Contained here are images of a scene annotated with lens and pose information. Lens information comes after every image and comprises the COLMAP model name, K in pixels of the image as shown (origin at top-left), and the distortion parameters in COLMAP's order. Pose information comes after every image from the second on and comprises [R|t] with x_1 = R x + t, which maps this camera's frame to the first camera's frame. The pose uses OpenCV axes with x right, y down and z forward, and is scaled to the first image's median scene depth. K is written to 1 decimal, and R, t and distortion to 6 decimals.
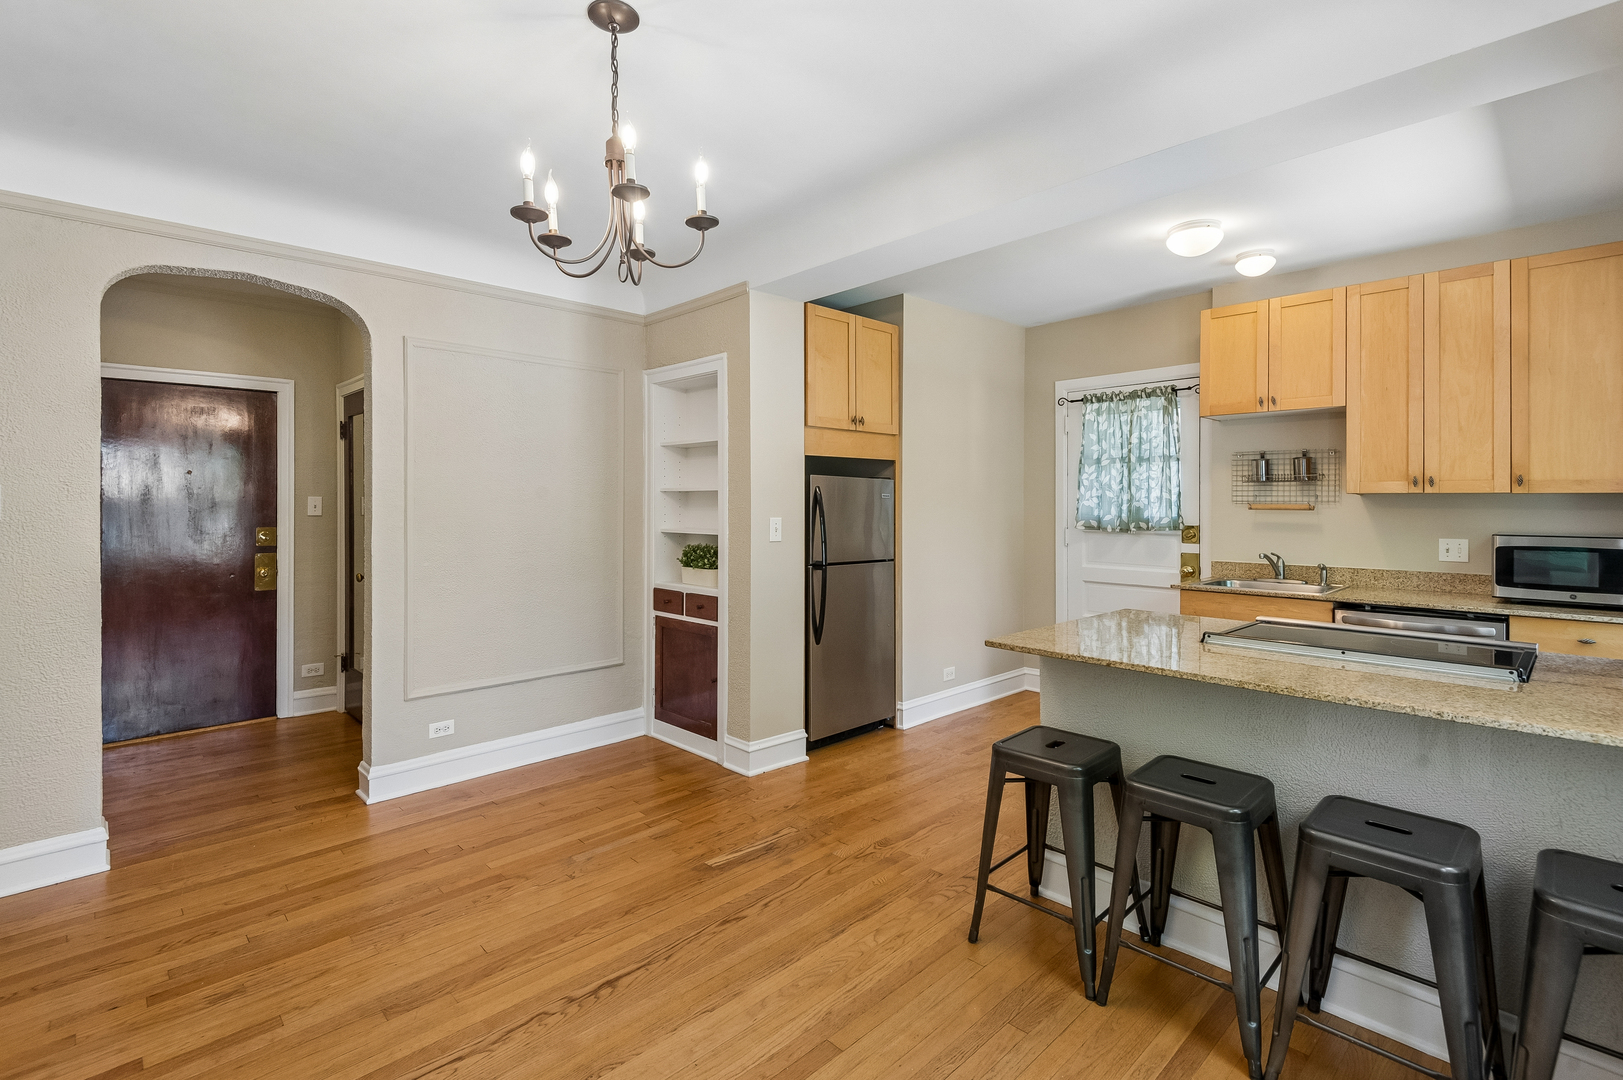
lens RADIAL K [[749.5, 0, 810.7], [0, 749.5, 502.5], [0, 0, 1]] dist [0.000077, -0.000110]
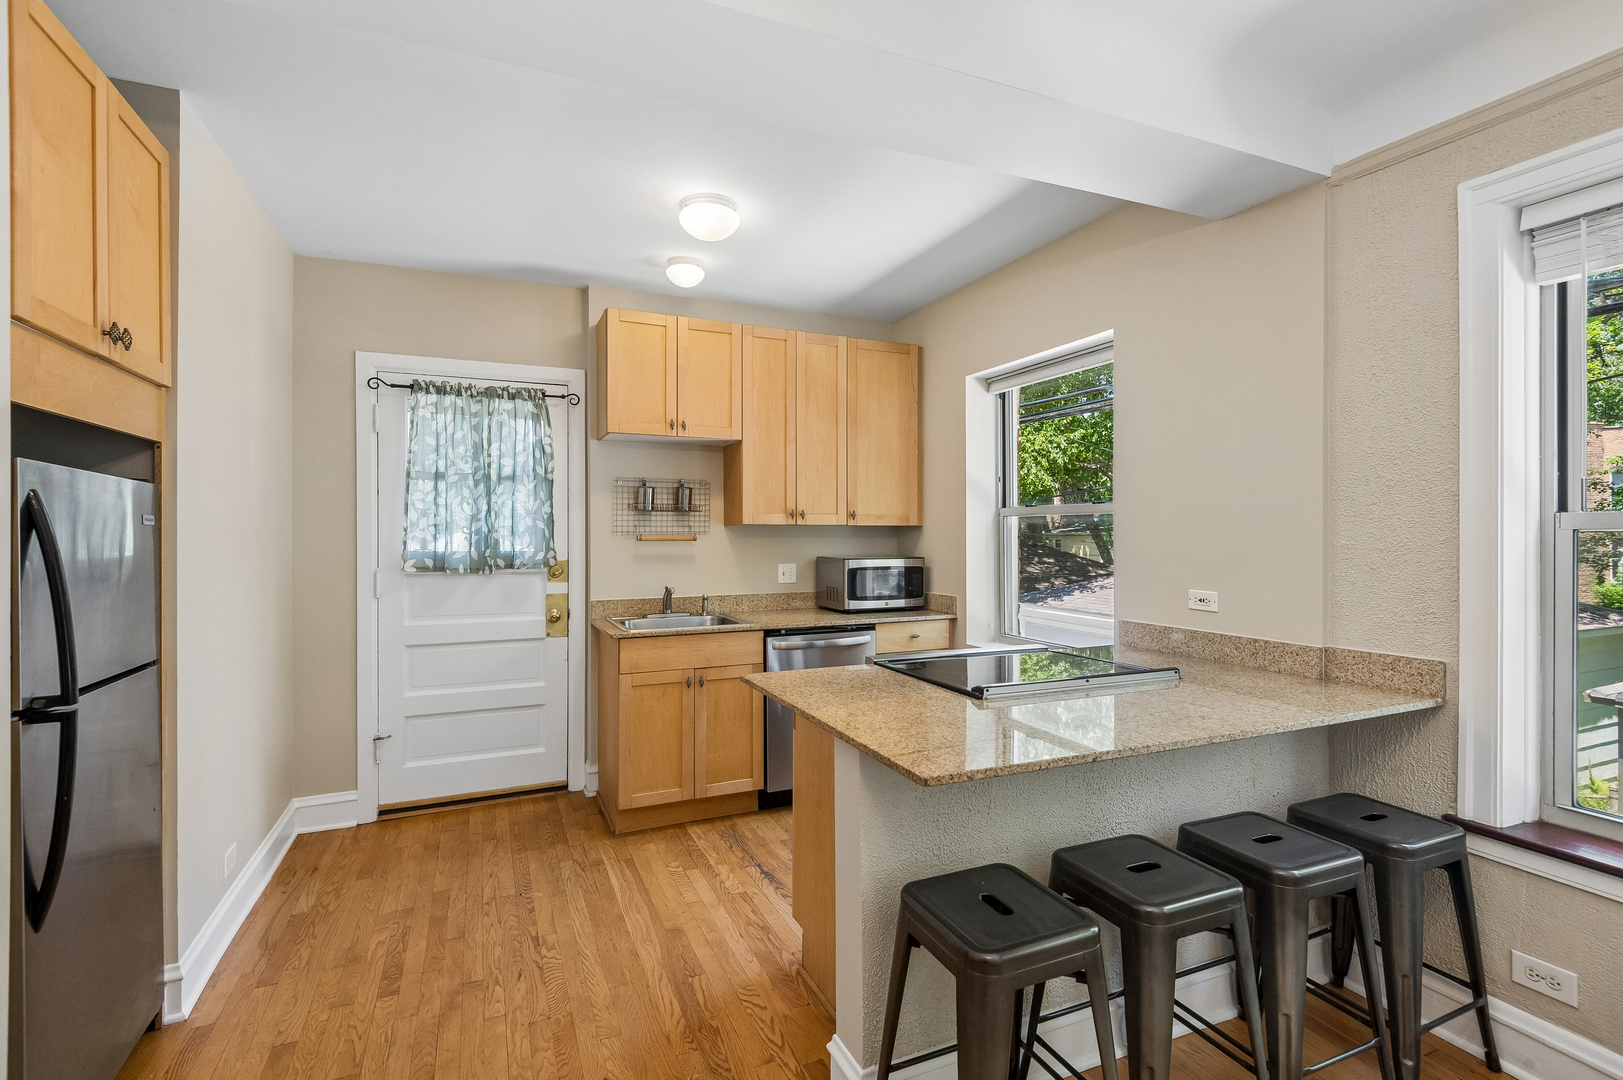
lens RADIAL K [[733.0, 0, 809.5], [0, 733.0, 534.6], [0, 0, 1]] dist [0.002441, 0.000231]
pose [[0.341324, -0.005378, 0.939930, -0.173899], [0.000607, 0.999985, 0.005502, -0.002984], [-0.939945, -0.001307, 0.341322, 0.472384]]
